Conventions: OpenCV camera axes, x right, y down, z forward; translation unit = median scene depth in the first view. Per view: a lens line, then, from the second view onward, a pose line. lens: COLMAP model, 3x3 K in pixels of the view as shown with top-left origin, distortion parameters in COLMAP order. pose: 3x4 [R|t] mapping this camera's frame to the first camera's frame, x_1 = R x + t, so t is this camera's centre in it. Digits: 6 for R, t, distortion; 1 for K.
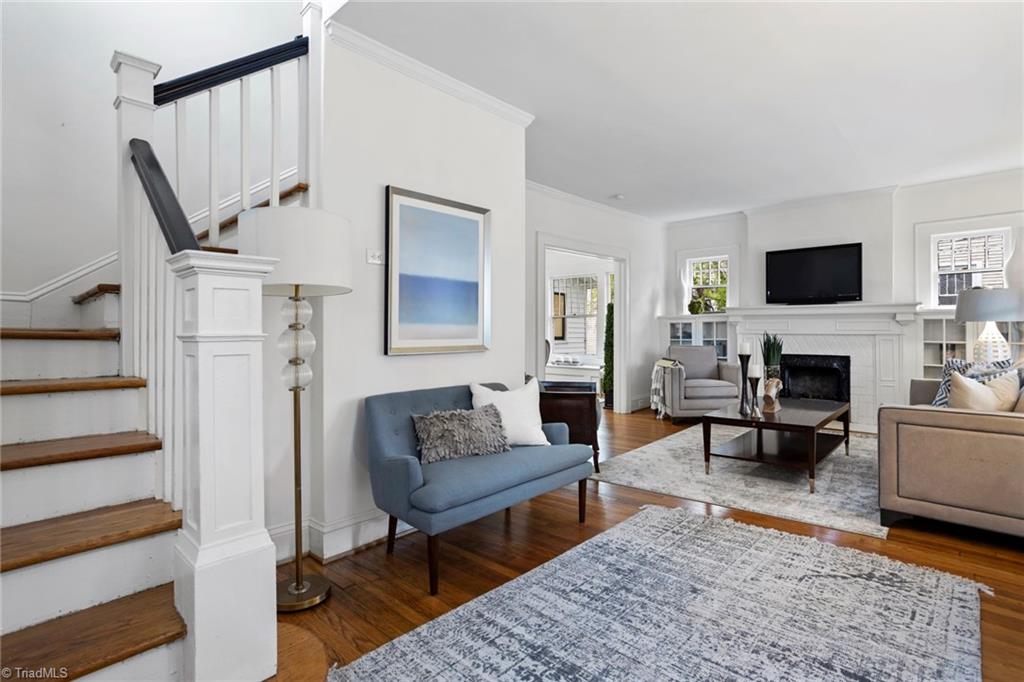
lens RADIAL K [[501.4, 0, 510.2], [0, 501.4, 333.9], [0, 0, 1]] dist [-0.016724, 0.006694]
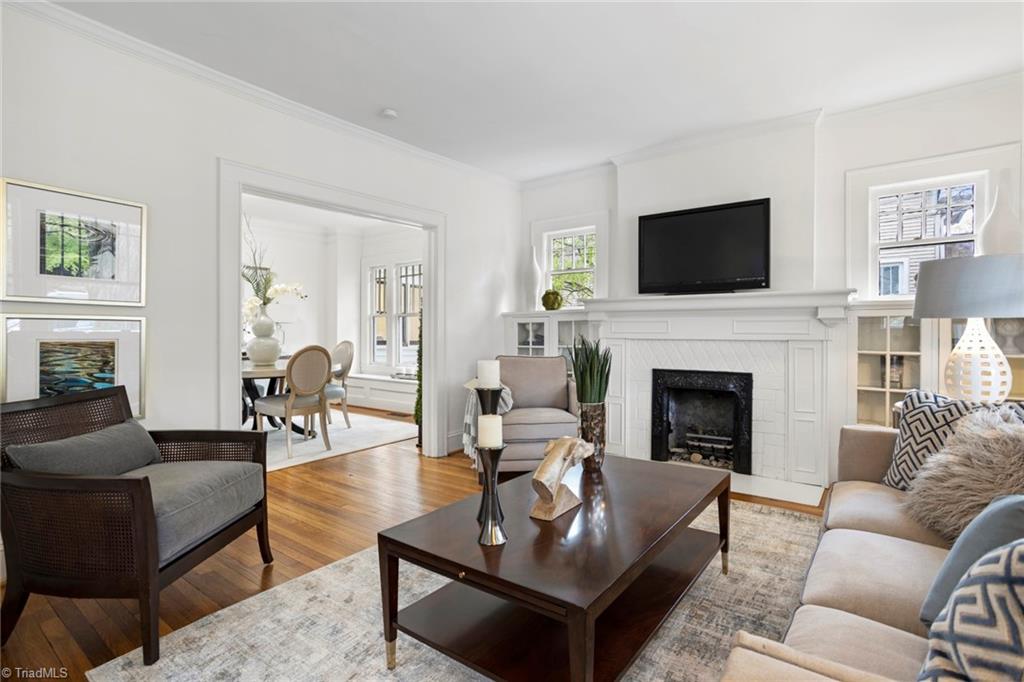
lens RADIAL K [[501.4, 0, 511.3], [0, 501.4, 340.1], [0, 0, 1]] dist [-0.016724, 0.006694]
pose [[0.995189, 0.001198, 0.097970, 0.300299], [-0.001908, 0.999973, 0.007149, -0.003012], [-0.097959, -0.007302, 0.995164, 0.375465]]
